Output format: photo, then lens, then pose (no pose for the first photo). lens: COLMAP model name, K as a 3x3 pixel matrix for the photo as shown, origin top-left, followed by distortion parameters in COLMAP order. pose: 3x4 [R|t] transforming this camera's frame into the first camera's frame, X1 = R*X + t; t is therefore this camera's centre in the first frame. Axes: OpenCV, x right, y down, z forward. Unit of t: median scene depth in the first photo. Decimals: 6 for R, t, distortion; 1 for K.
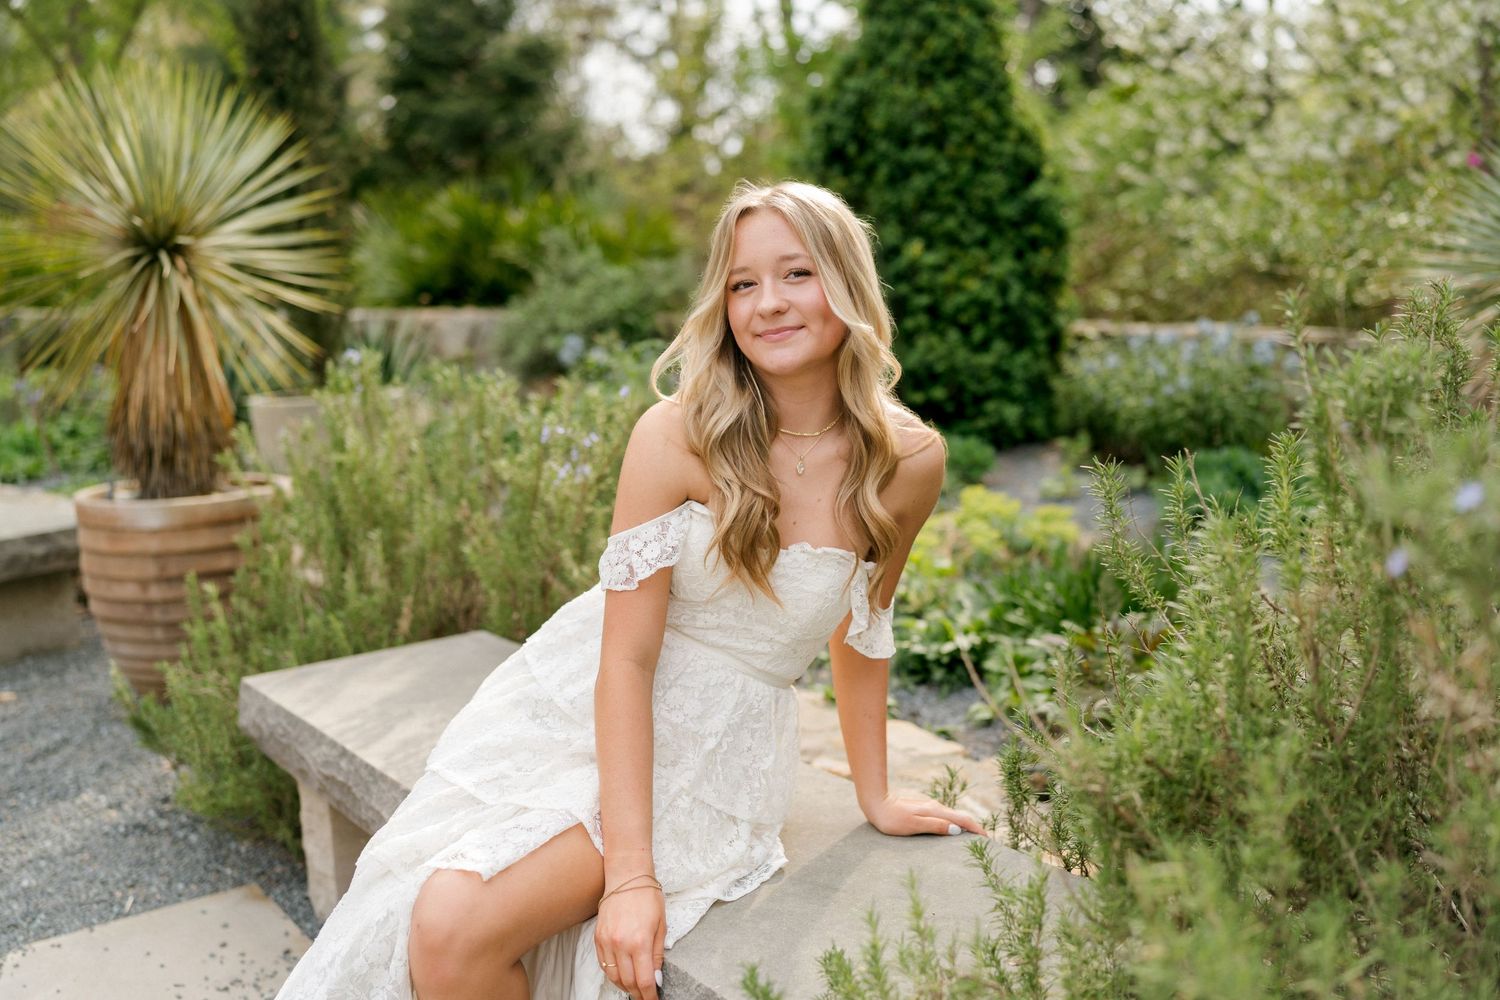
lens RADIAL K [[1516.6, 0, 750.0], [0, 1516.6, 500.0], [0, 0, 1]] dist [0.002111, 0.003822]
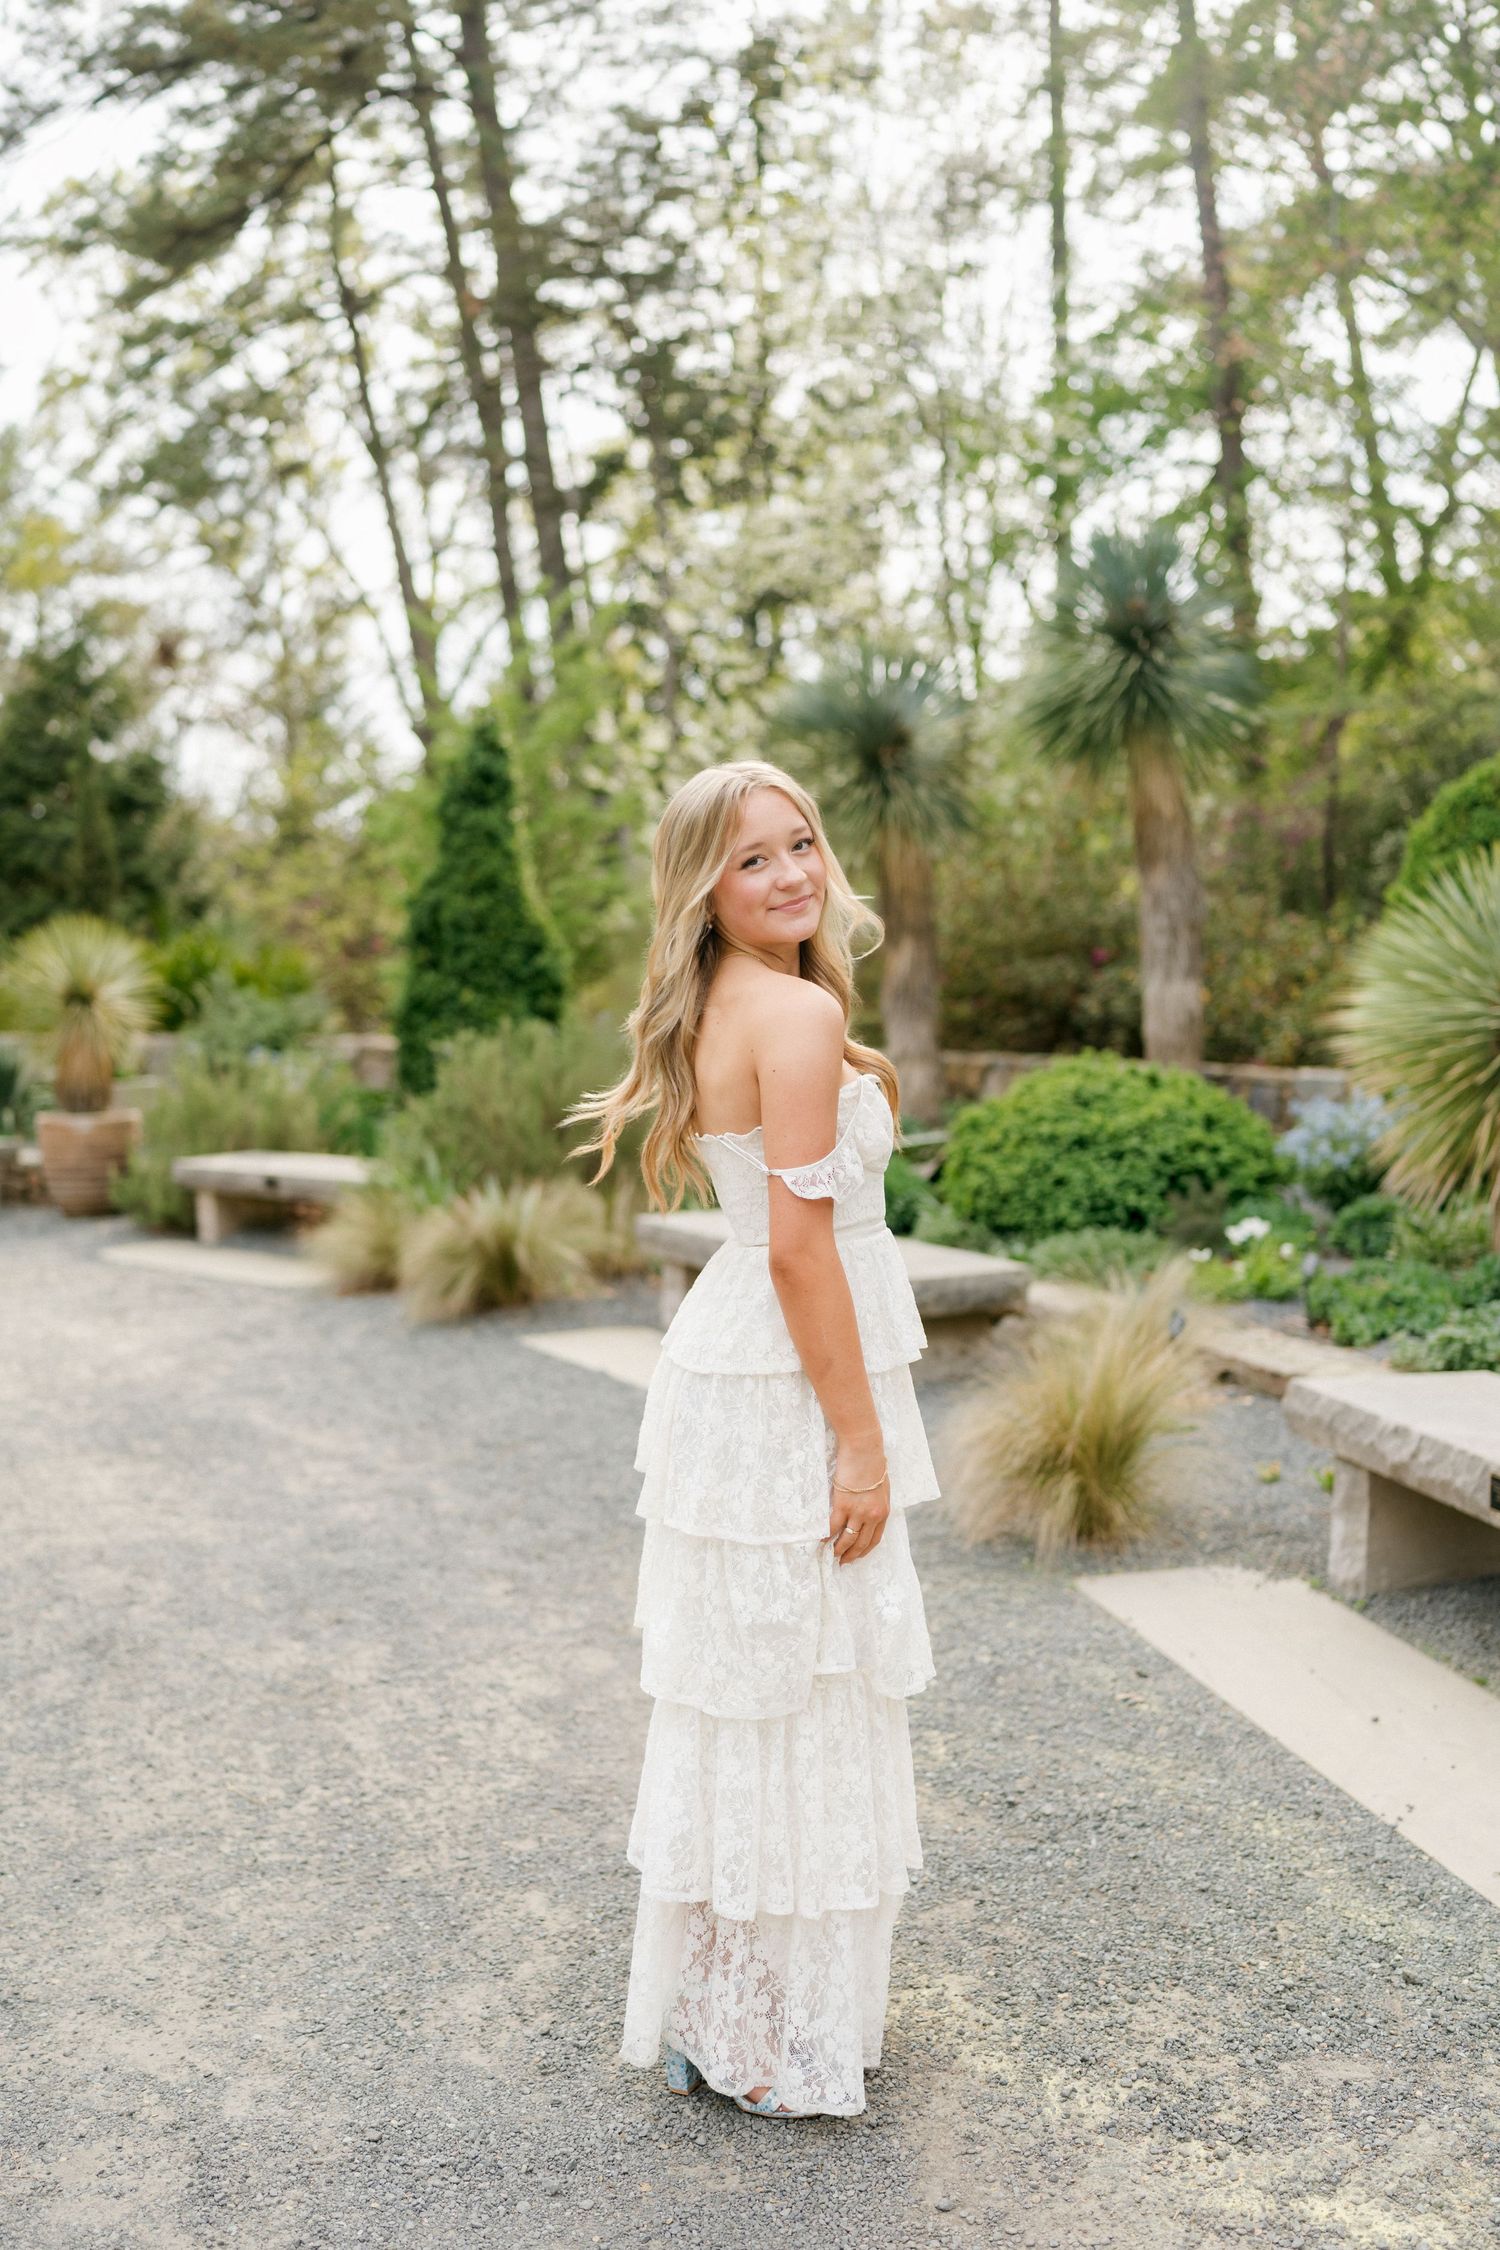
lens RADIAL K [[2382.1, 0, 744.3], [0, 2382.1, 1131.5], [0, 0, 1]] dist [-0.000142, 0.004942]
pose [[0.989585, -0.012864, 0.143375, 0.023608], [0.025639, 0.995825, -0.087611, 0.168761], [-0.141650, 0.090375, 0.985783, -1.222122]]
